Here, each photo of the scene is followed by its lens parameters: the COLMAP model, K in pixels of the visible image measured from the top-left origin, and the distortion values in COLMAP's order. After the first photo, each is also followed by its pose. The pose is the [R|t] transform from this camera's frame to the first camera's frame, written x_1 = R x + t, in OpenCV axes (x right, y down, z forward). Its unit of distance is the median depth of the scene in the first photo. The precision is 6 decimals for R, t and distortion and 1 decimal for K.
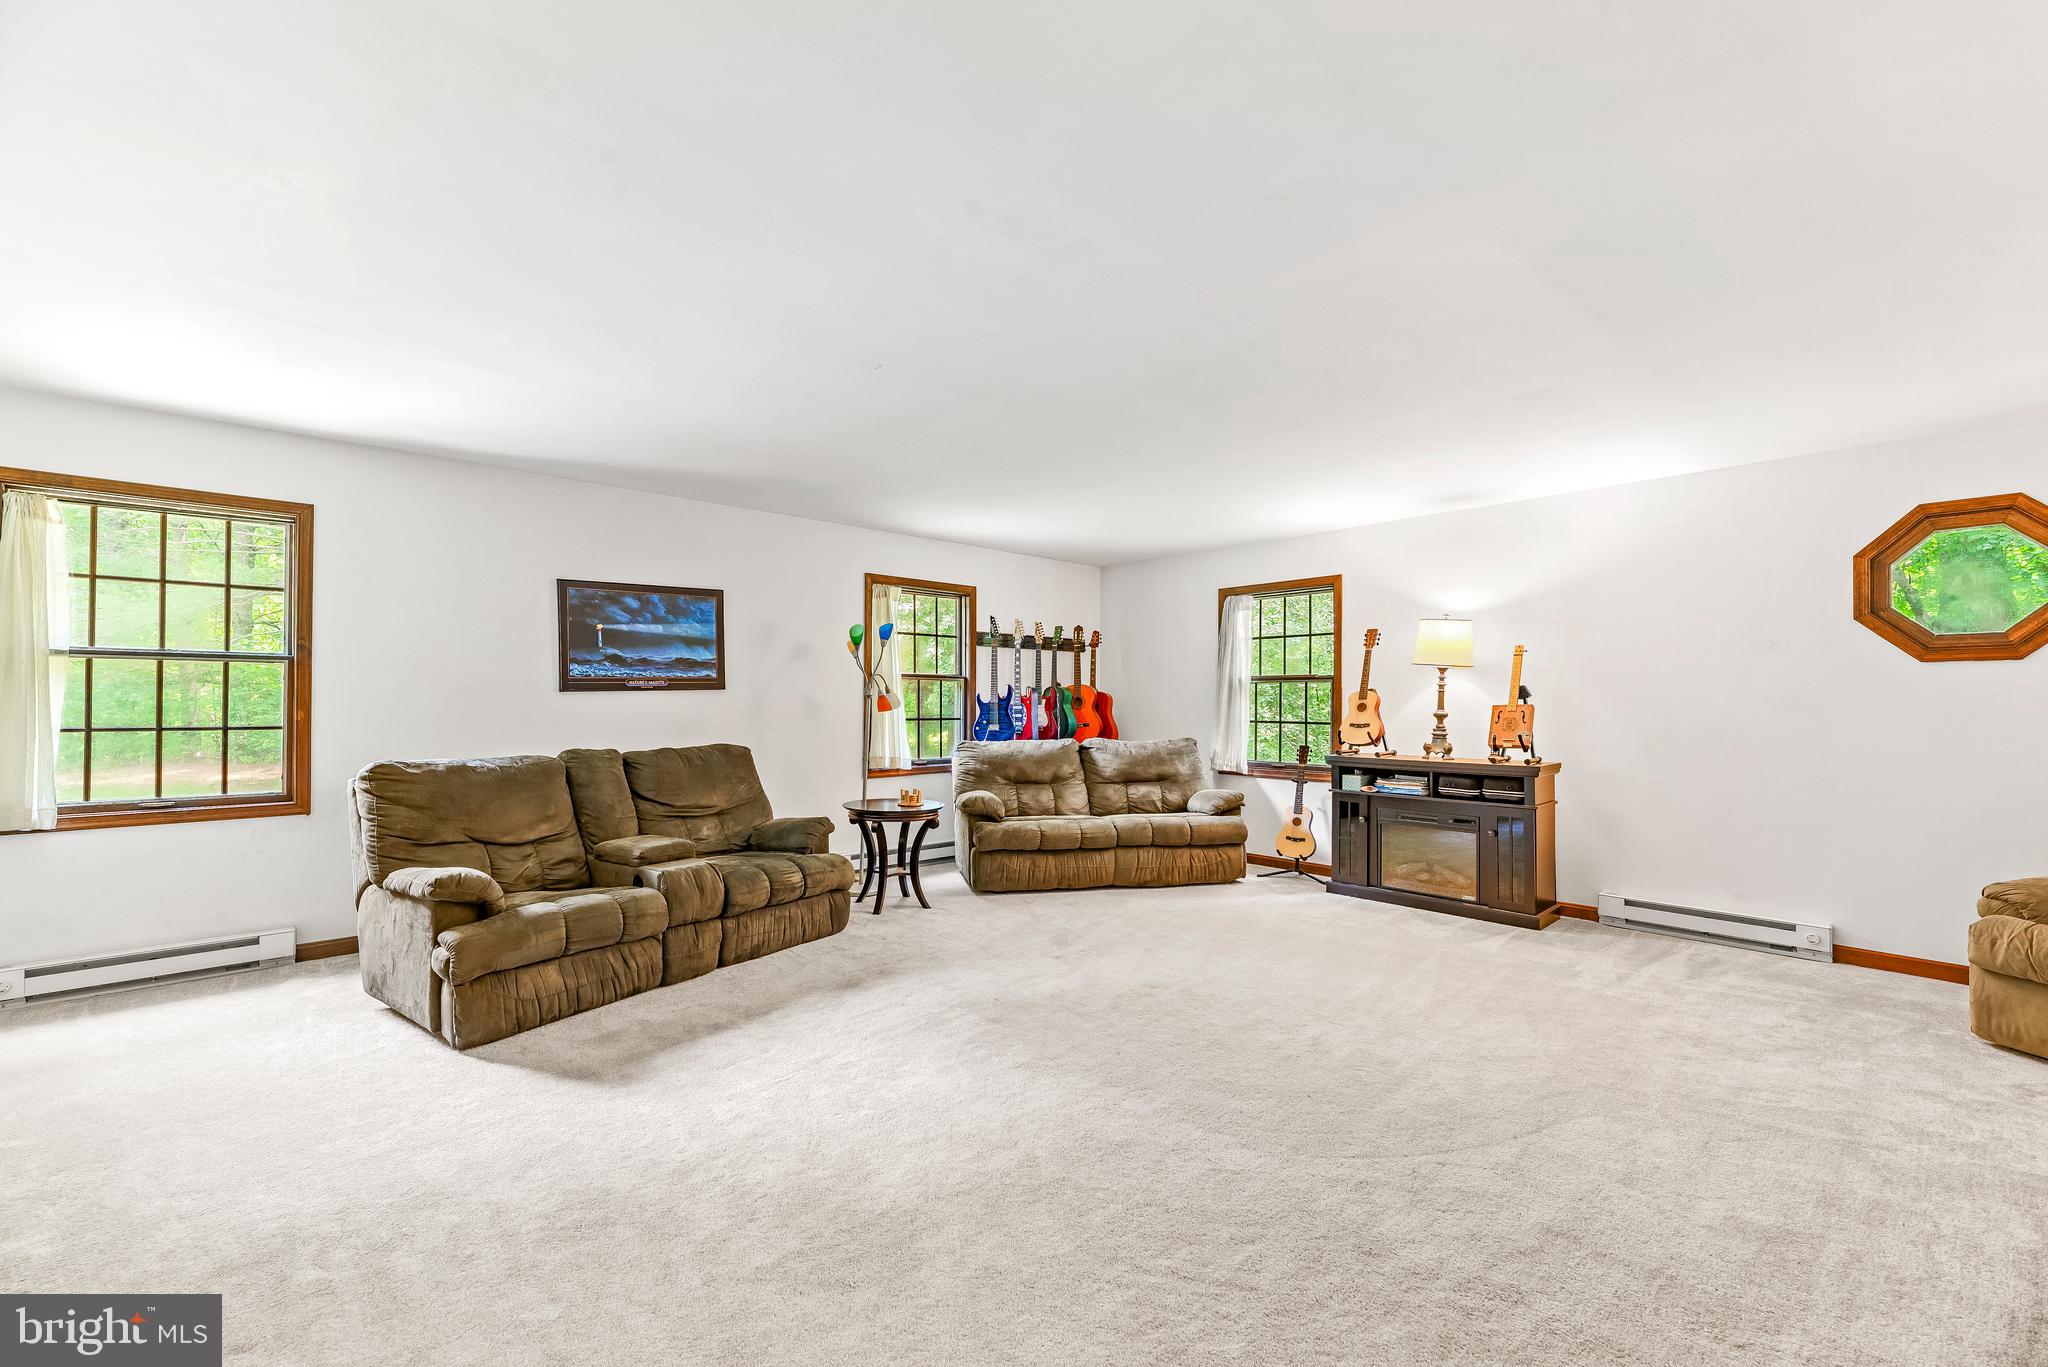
lens RADIAL K [[831.6, 0, 1022.7], [0, 831.6, 694.9], [0, 0, 1]] dist [0.003476, -0.000069]
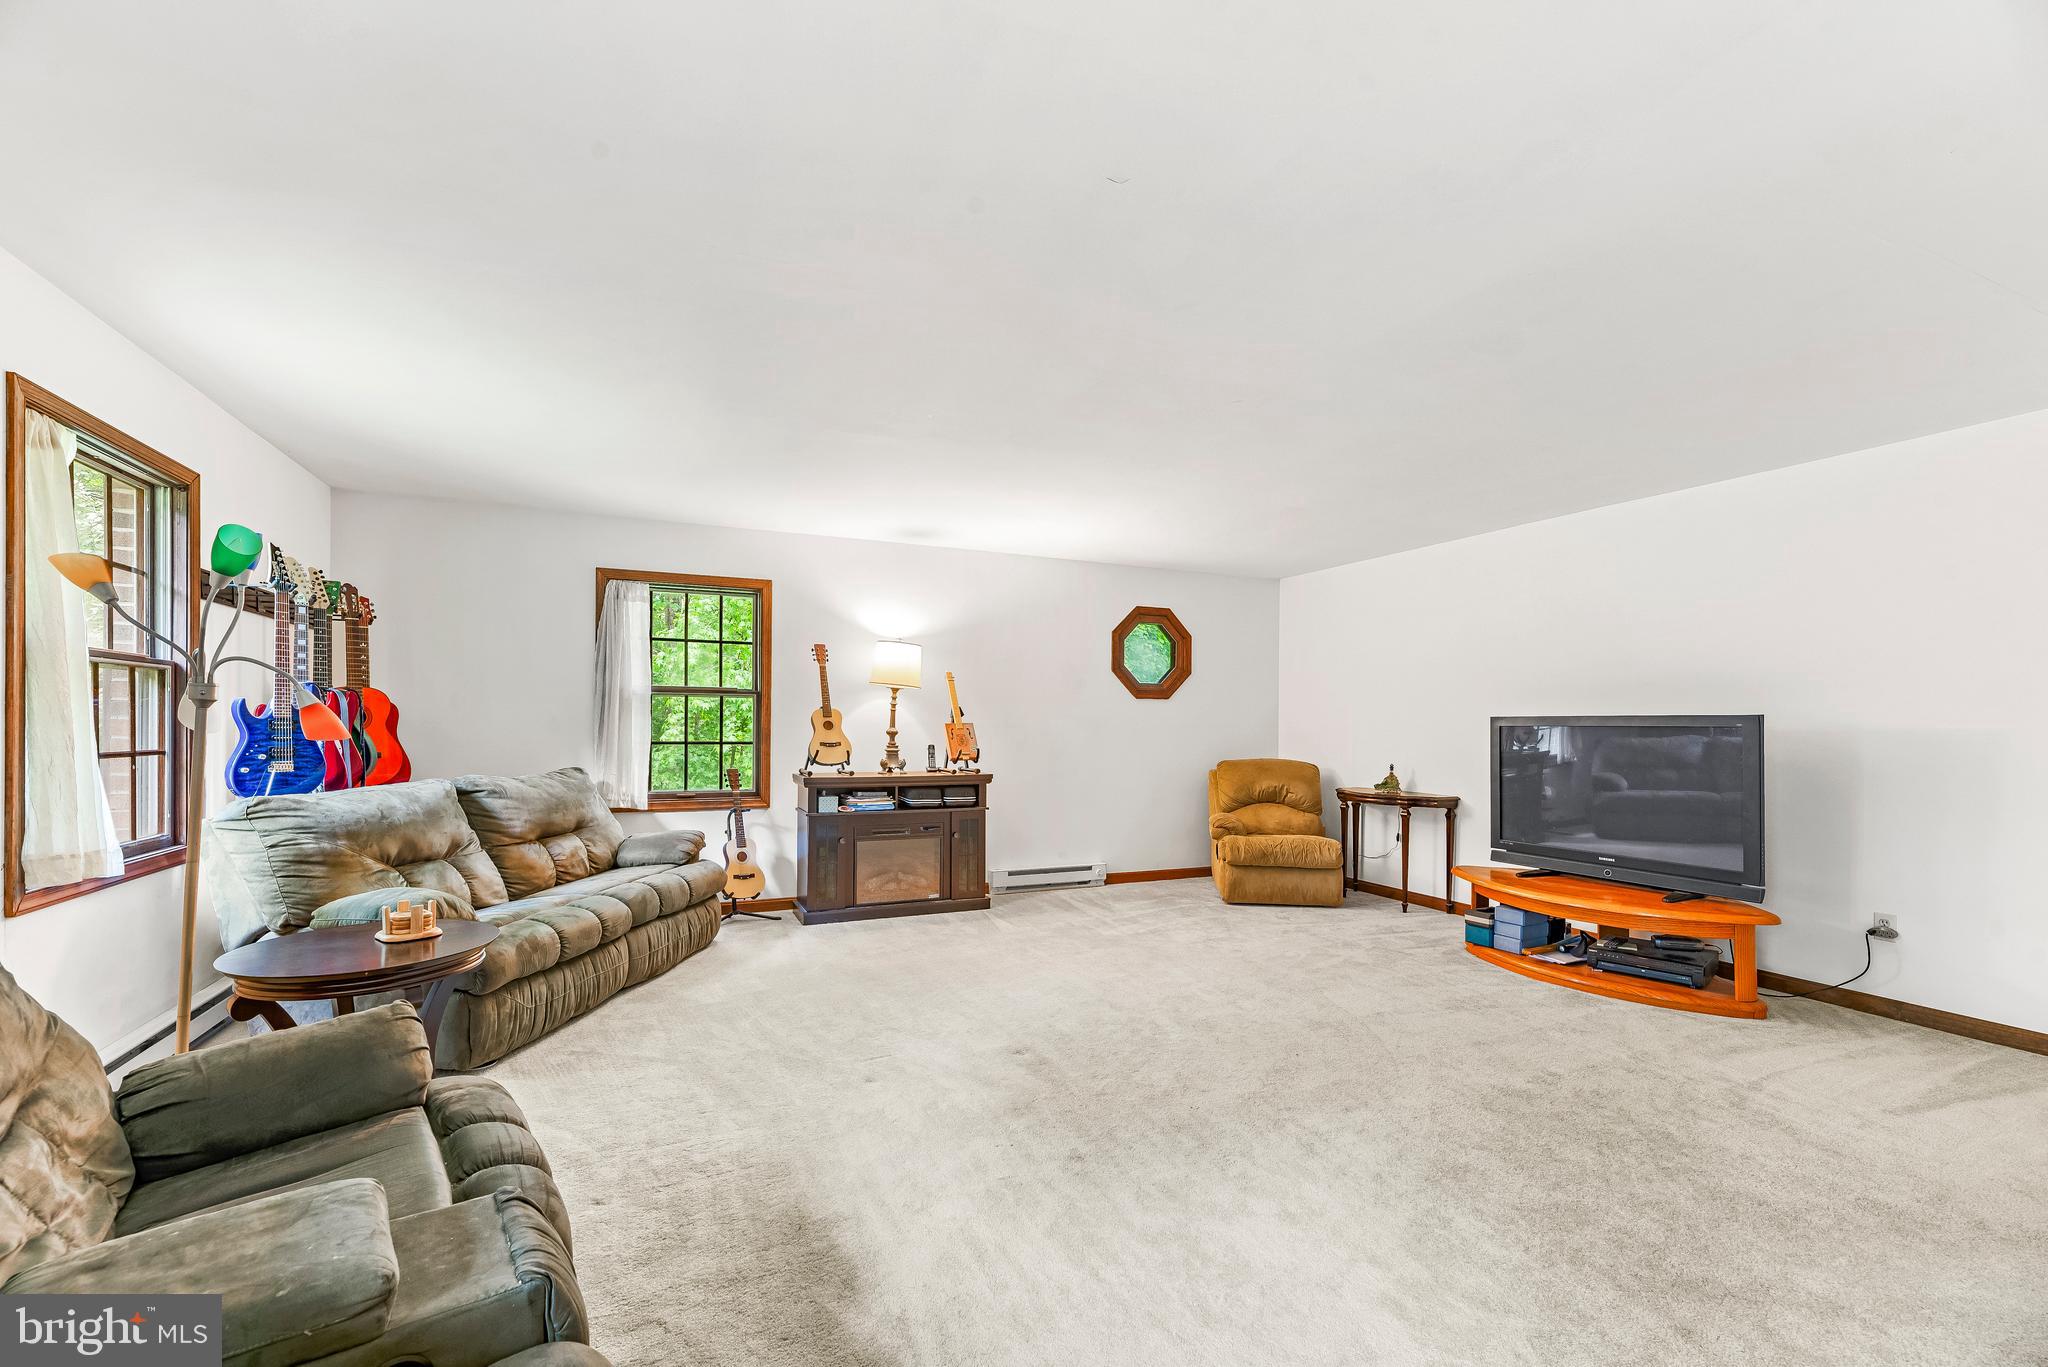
lens RADIAL K [[831.6, 0, 1008.1], [0, 831.6, 733.5], [0, 0, 1]] dist [0.003476, -0.000069]
pose [[0.317453, -0.009846, 0.948223, -0.456707], [-0.013550, 0.999797, 0.014918, 0.007367], [-0.948177, -0.017584, 0.317255, 0.520112]]
